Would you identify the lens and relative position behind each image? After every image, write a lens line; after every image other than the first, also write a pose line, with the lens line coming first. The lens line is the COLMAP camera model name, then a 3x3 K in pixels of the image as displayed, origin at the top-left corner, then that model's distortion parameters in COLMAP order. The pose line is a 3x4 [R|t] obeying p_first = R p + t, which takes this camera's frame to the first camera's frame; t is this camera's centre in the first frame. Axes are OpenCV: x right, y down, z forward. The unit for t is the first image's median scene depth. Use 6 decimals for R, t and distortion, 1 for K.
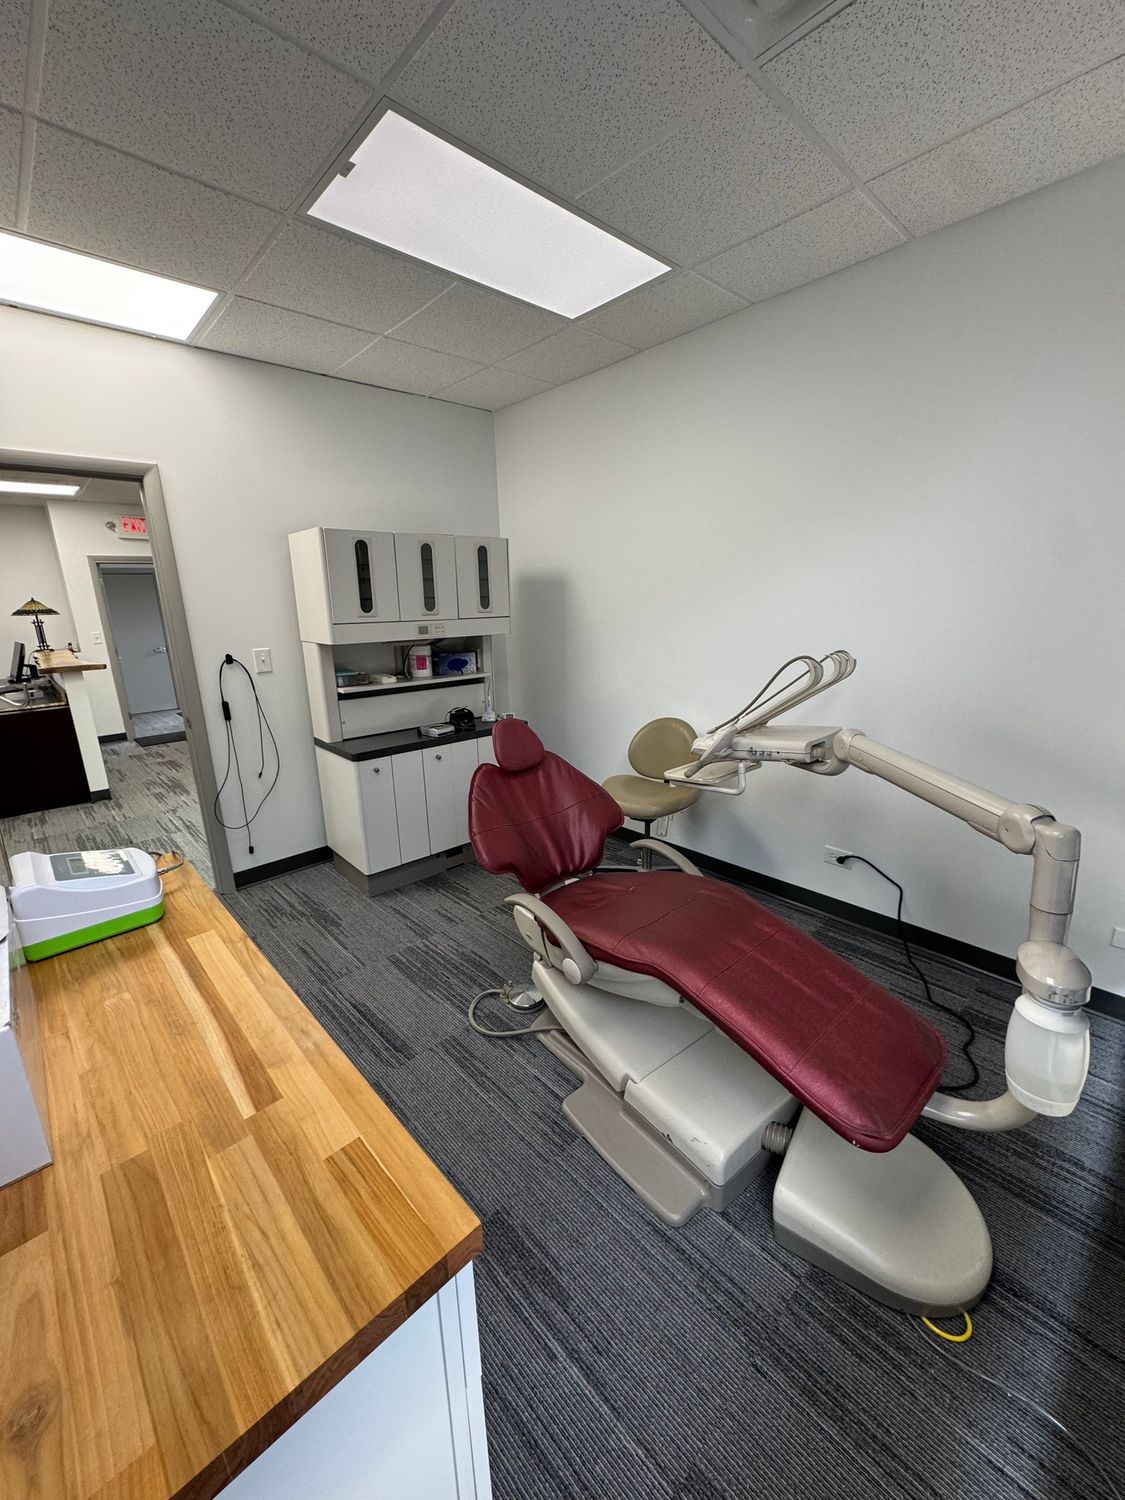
lens RADIAL K [[600.0, 0, 561.7], [0, 600.0, 747.5], [0, 0, 1]] dist [-0.008667, -0.000811]
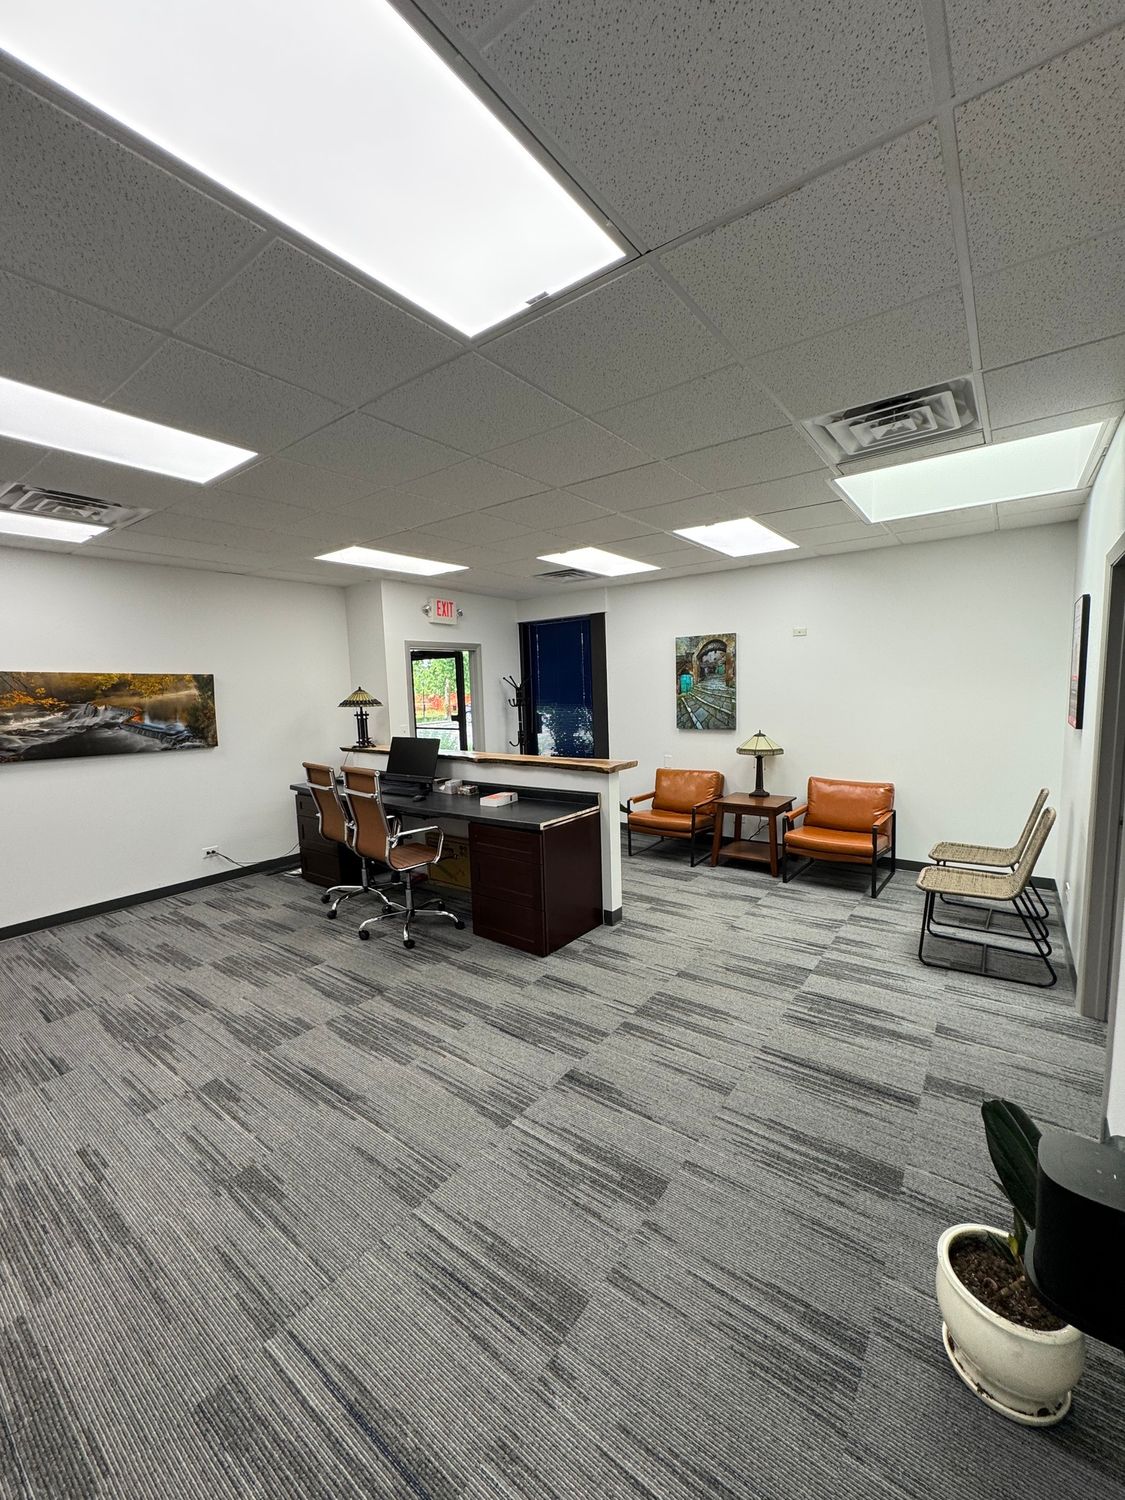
lens RADIAL K [[600.0, 0, 561.8], [0, 600.0, 751.3], [0, 0, 1]] dist [-0.008667, -0.000811]
pose [[0.986690, -0.018053, 0.161605, -0.741279], [0.041139, 0.989201, -0.140674, -0.024582], [-0.157320, 0.145450, 0.976778, 0.117764]]
